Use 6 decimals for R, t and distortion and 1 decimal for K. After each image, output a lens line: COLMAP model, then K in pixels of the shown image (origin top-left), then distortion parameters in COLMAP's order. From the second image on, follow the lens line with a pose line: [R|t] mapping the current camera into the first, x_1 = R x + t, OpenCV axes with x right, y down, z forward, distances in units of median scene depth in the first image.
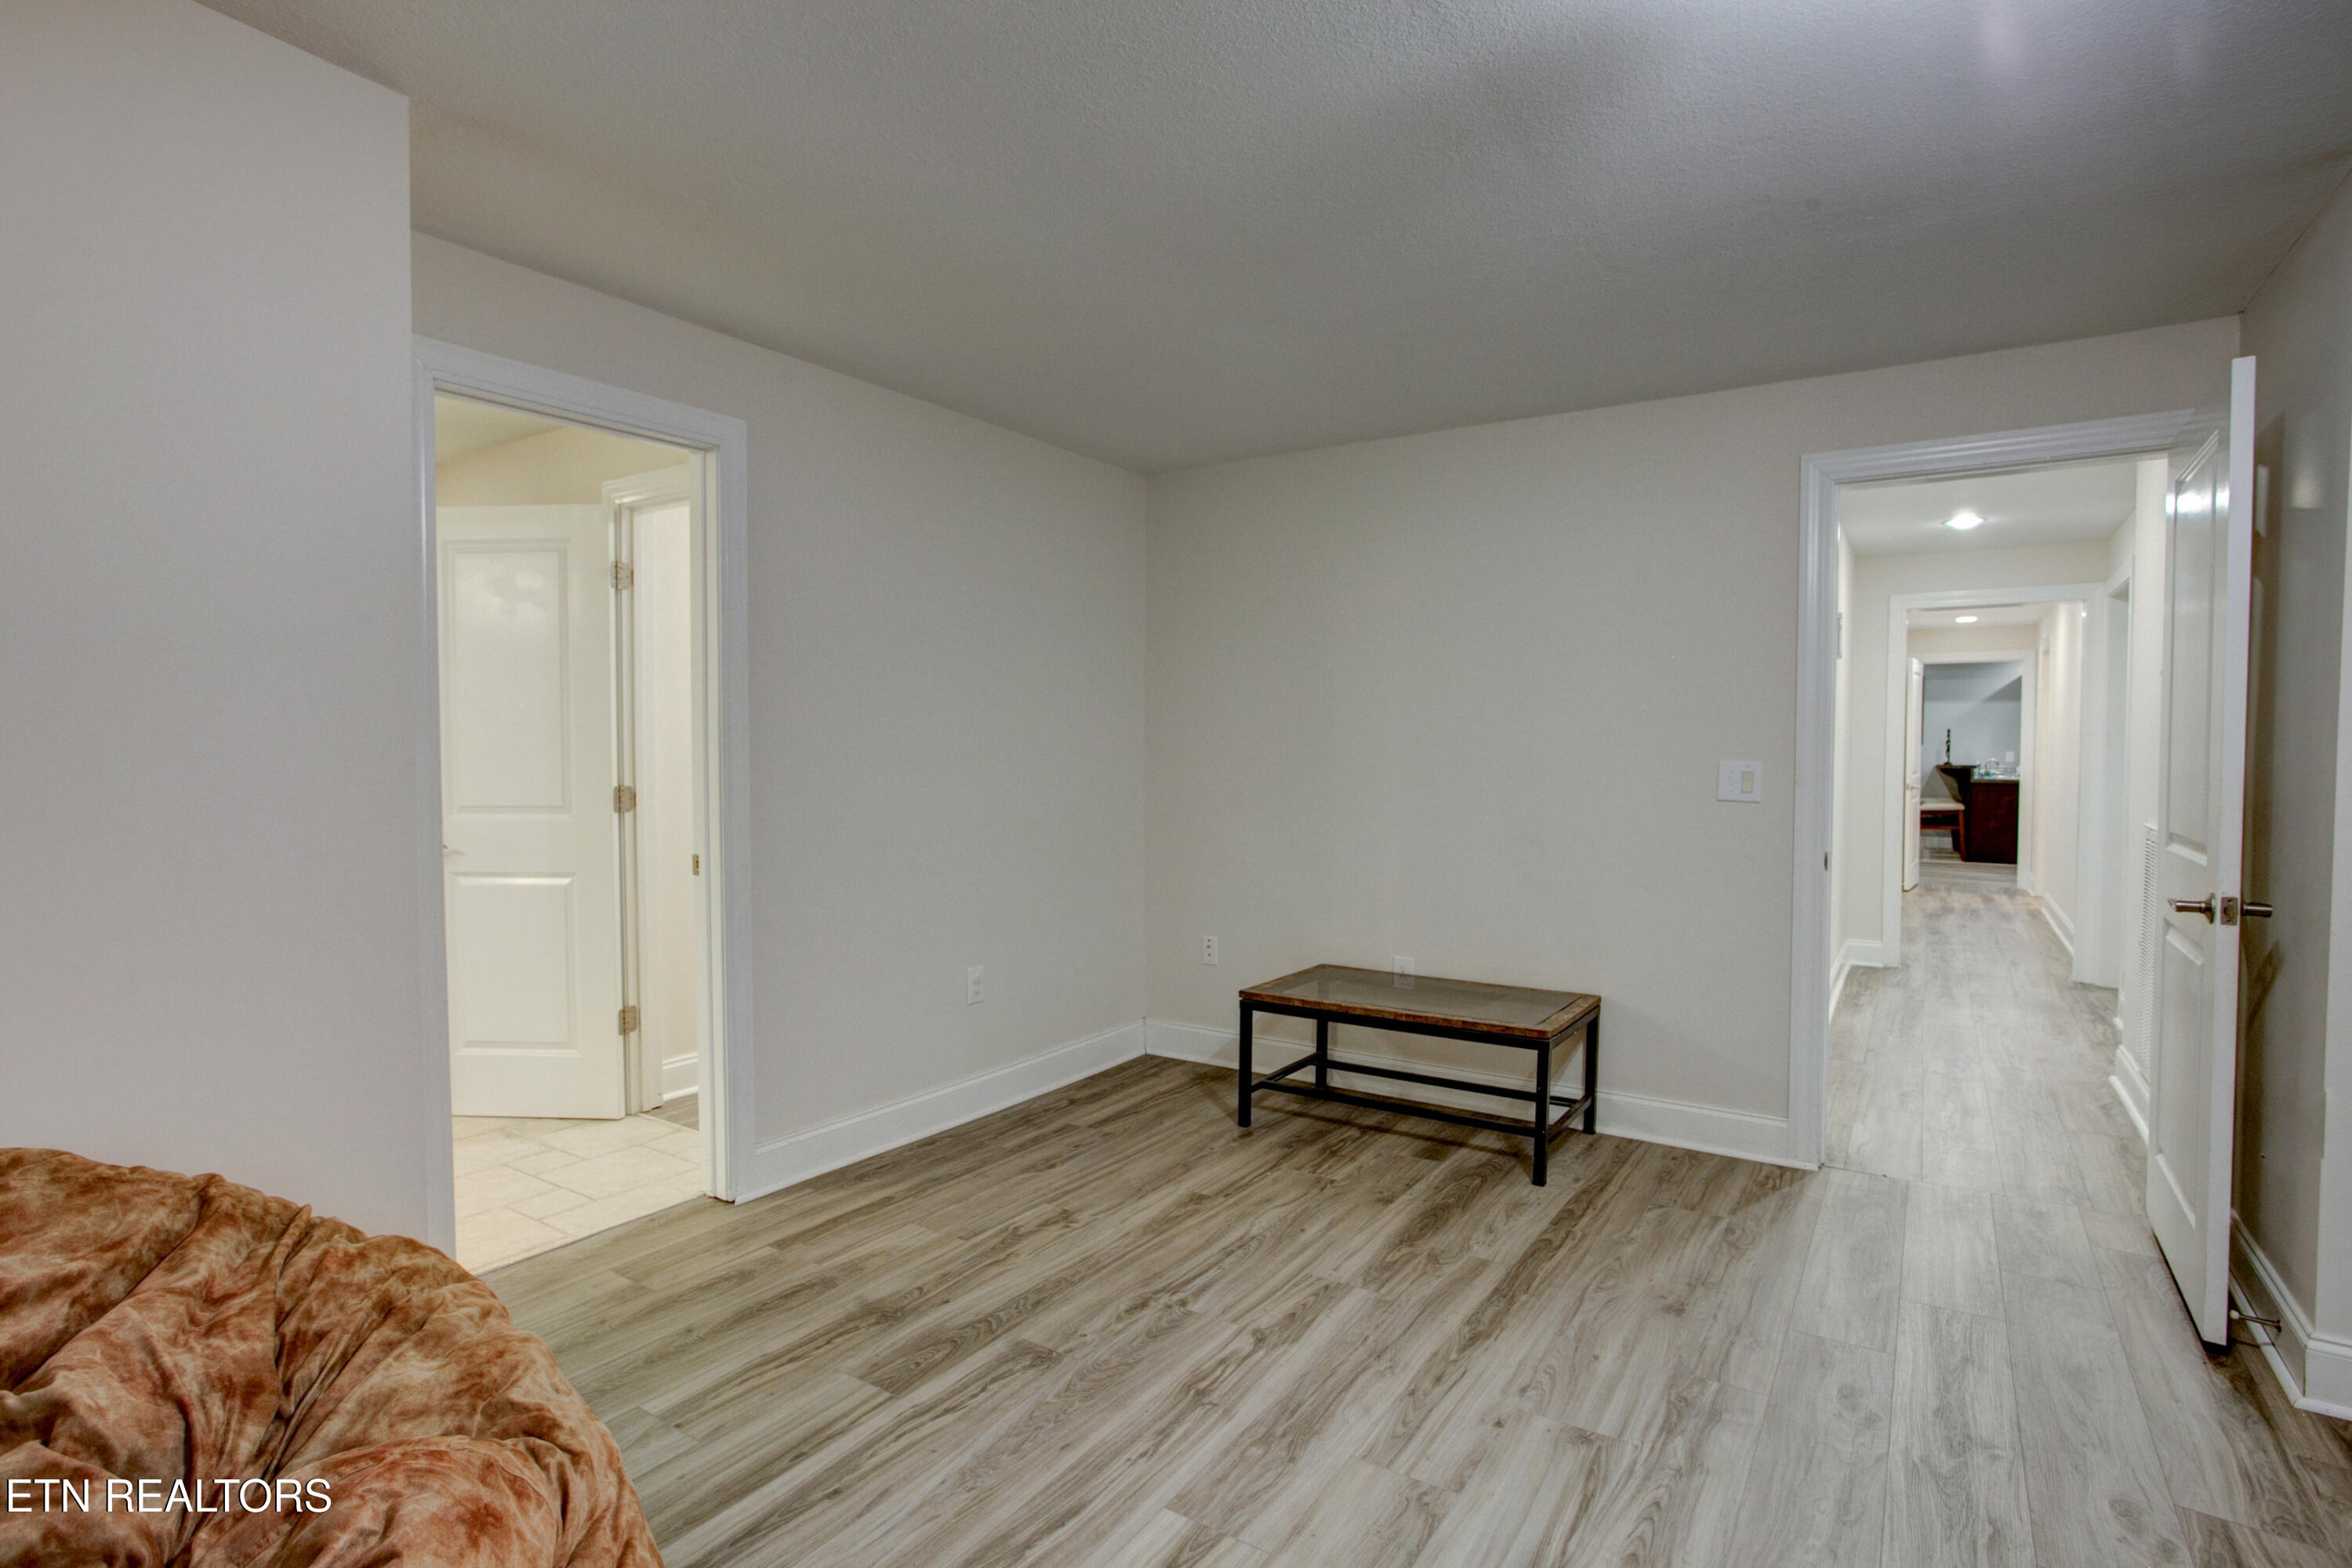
lens RADIAL K [[1154.3, 0, 1163.9], [0, 1154.3, 781.5], [0, 0, 1]] dist [0.000221, 0.000227]
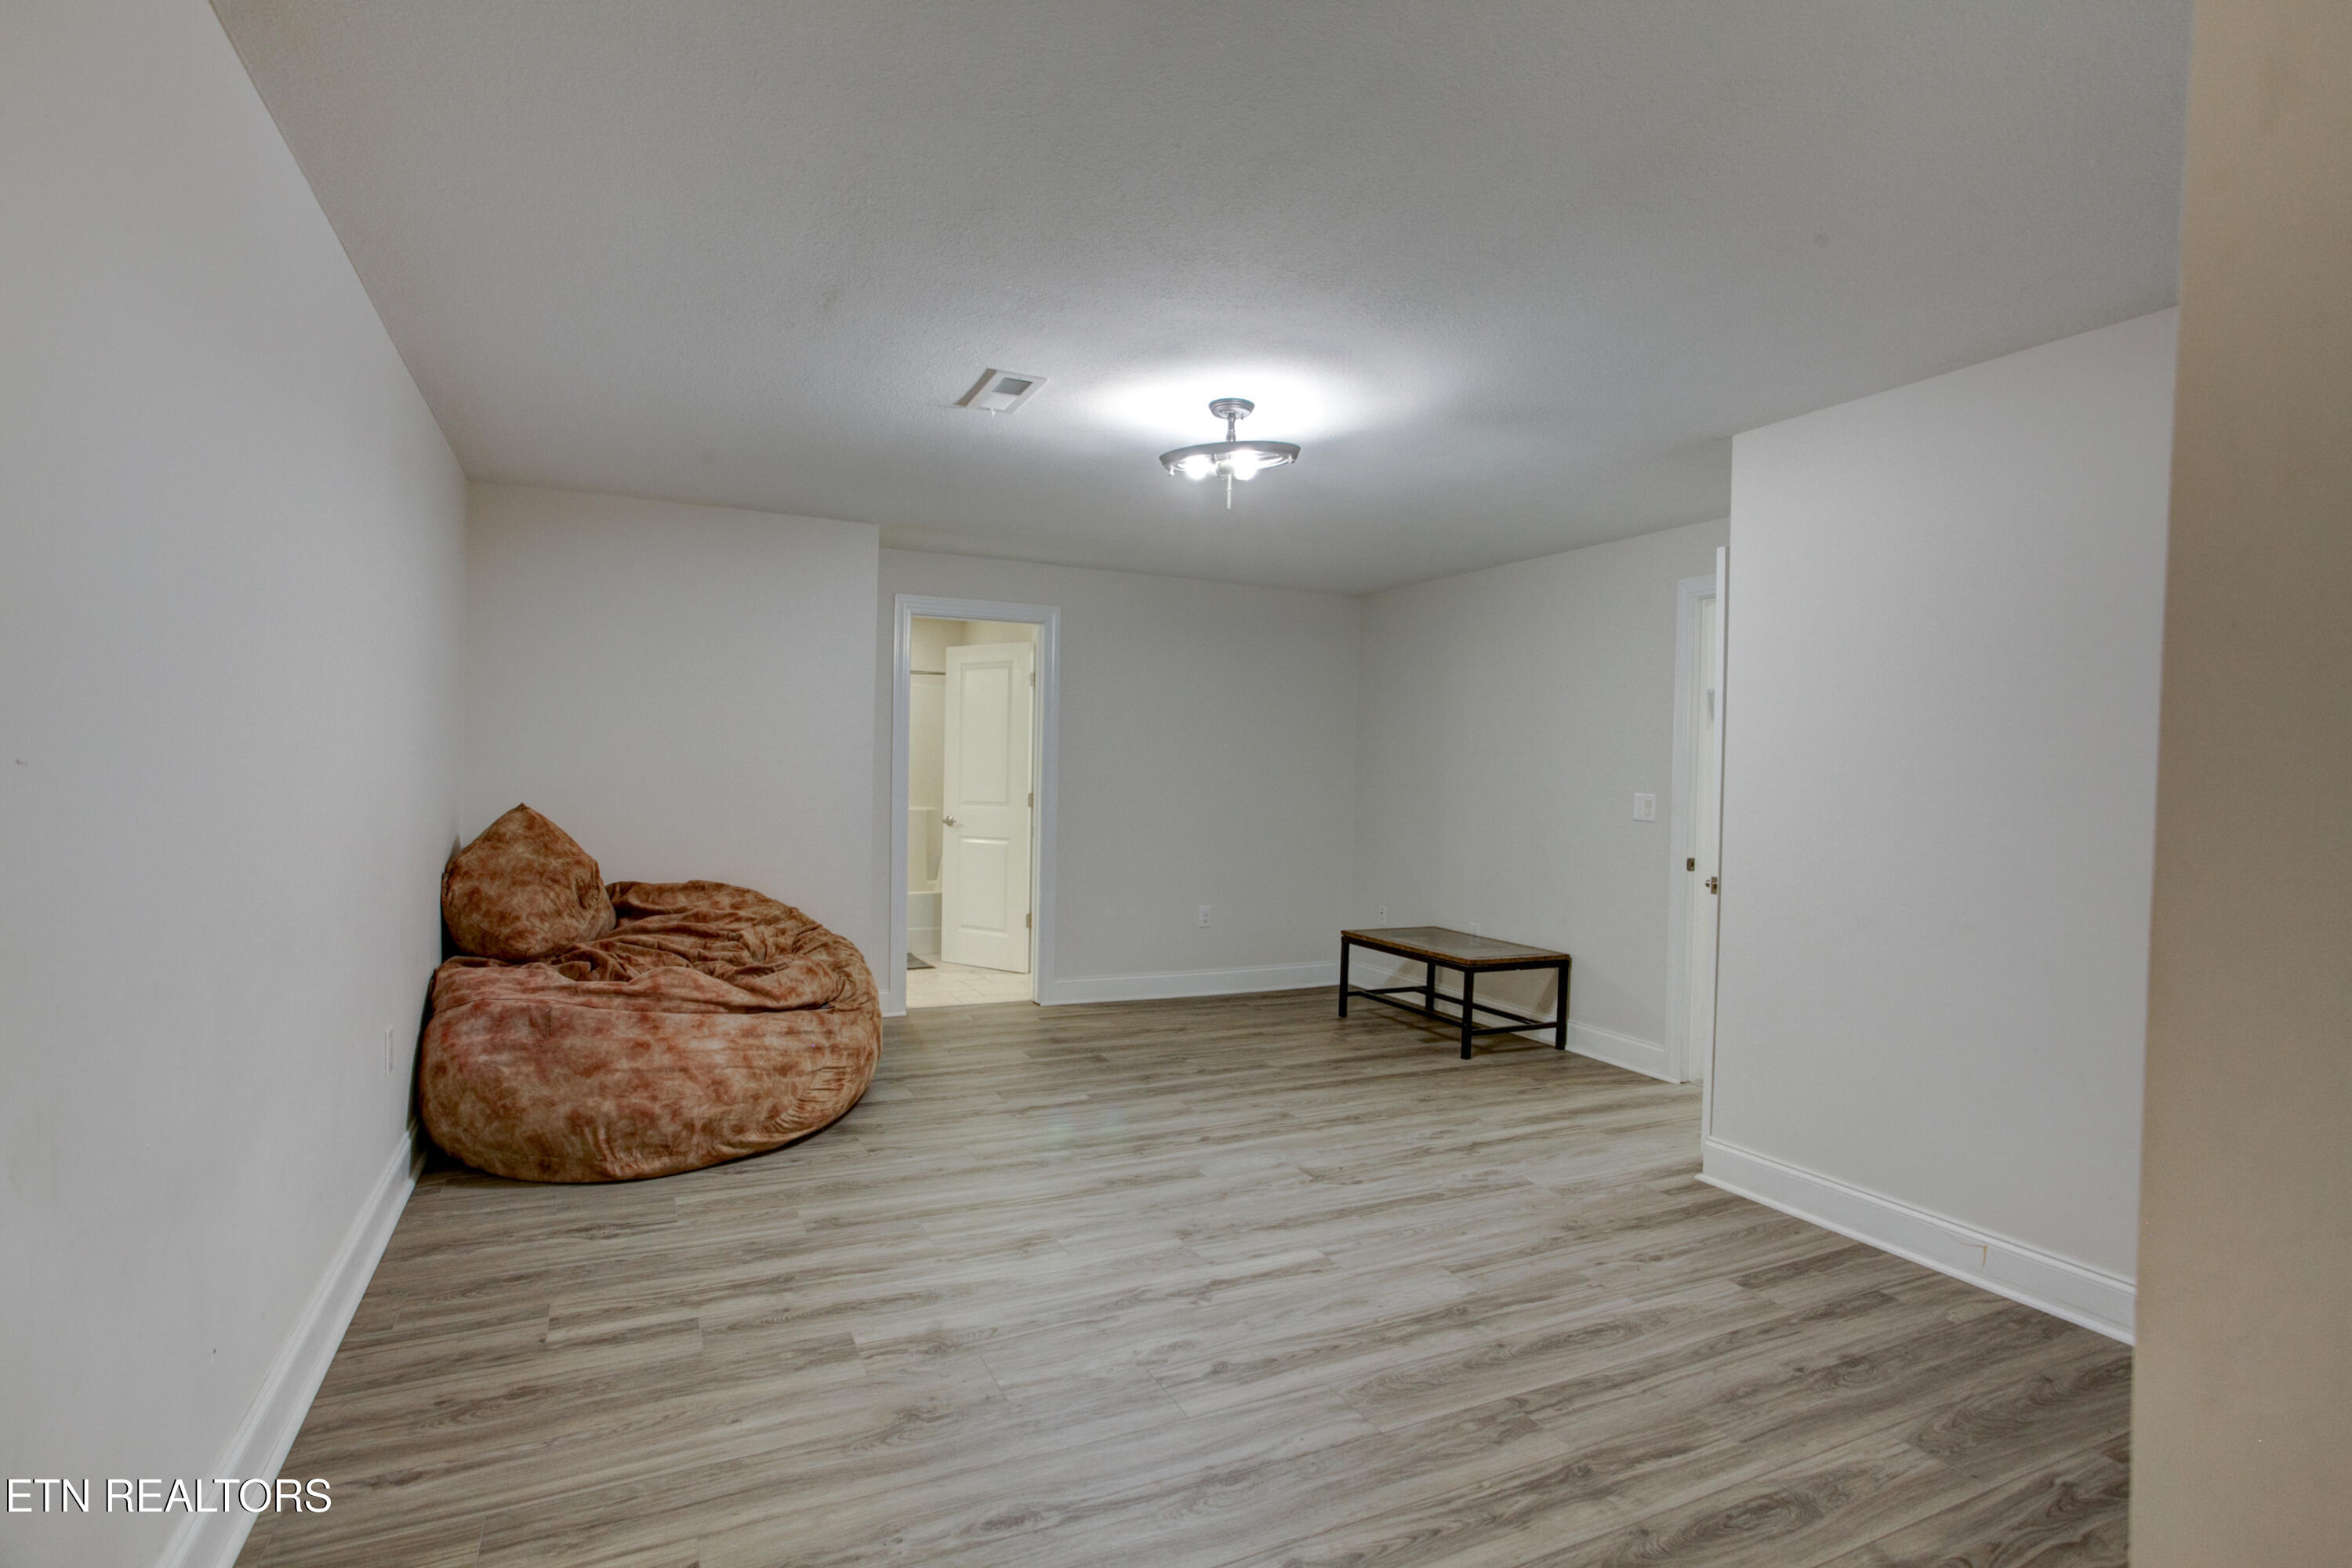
lens RADIAL K [[1154.3, 0, 1185.4], [0, 1154.3, 788.5], [0, 0, 1]] dist [0.000221, 0.000227]
pose [[0.864014, 0.021364, -0.503014, 0.727863], [-0.028844, 0.999559, -0.007092, 0.003805], [0.502640, 0.020637, 0.864249, -0.519016]]
